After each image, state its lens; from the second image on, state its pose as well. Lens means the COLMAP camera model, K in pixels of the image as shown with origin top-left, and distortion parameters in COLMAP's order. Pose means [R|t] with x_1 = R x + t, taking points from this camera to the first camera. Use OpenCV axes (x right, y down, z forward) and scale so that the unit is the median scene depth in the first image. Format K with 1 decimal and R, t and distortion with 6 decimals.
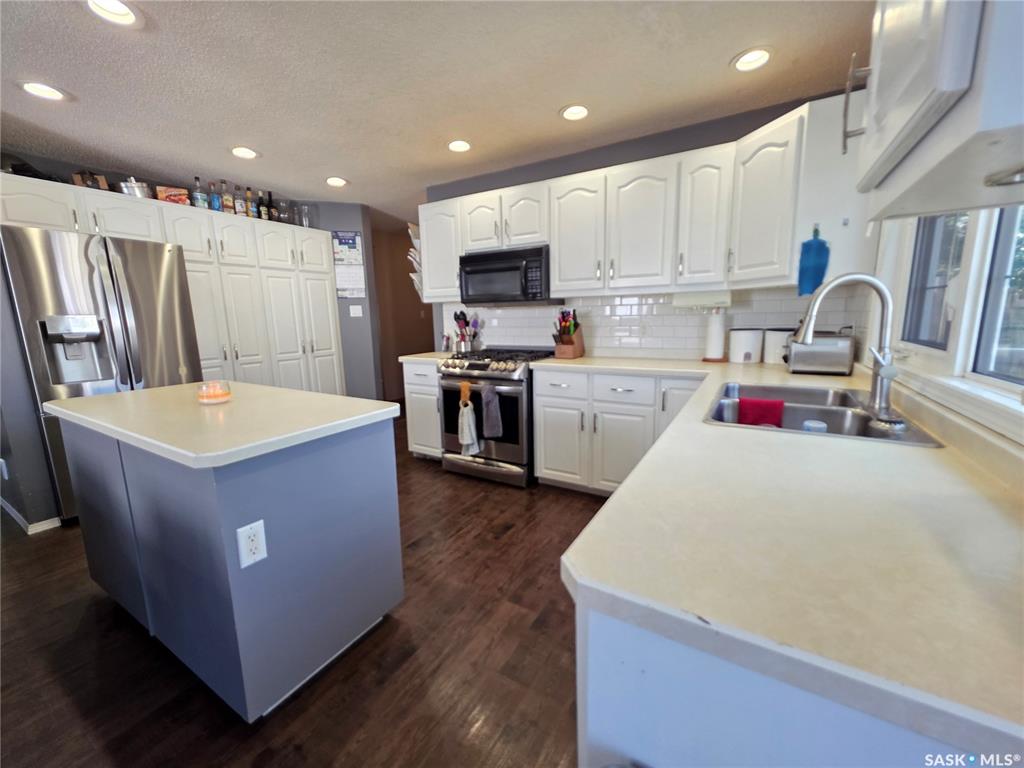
lens RADIAL K [[403.3, 0, 514.6], [0, 403.3, 388.6], [0, 0, 1]] dist [-0.001734, -0.000134]
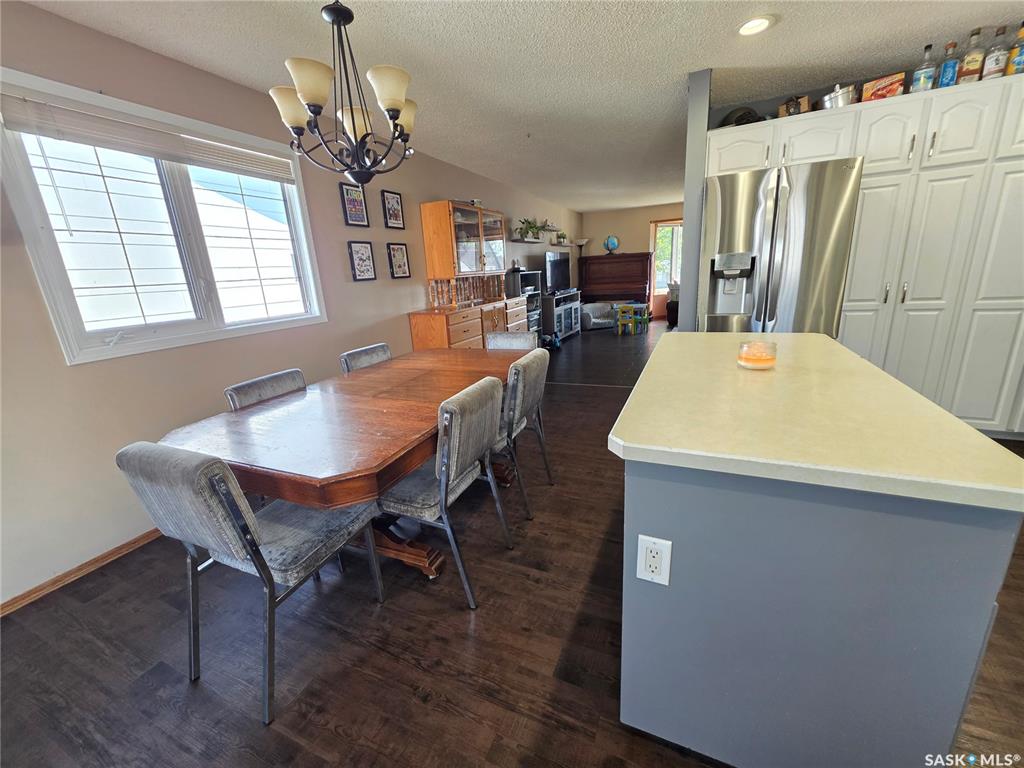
lens RADIAL K [[413.2, 0, 512.0], [0, 413.2, 384.0], [0, 0, 1]] dist [0.000975, 0.000921]
pose [[0.115046, 0.272231, -0.955330, 0.003429], [-0.116573, 0.958770, 0.259173, -0.047988], [0.986496, 0.081549, 0.142037, 0.208050]]
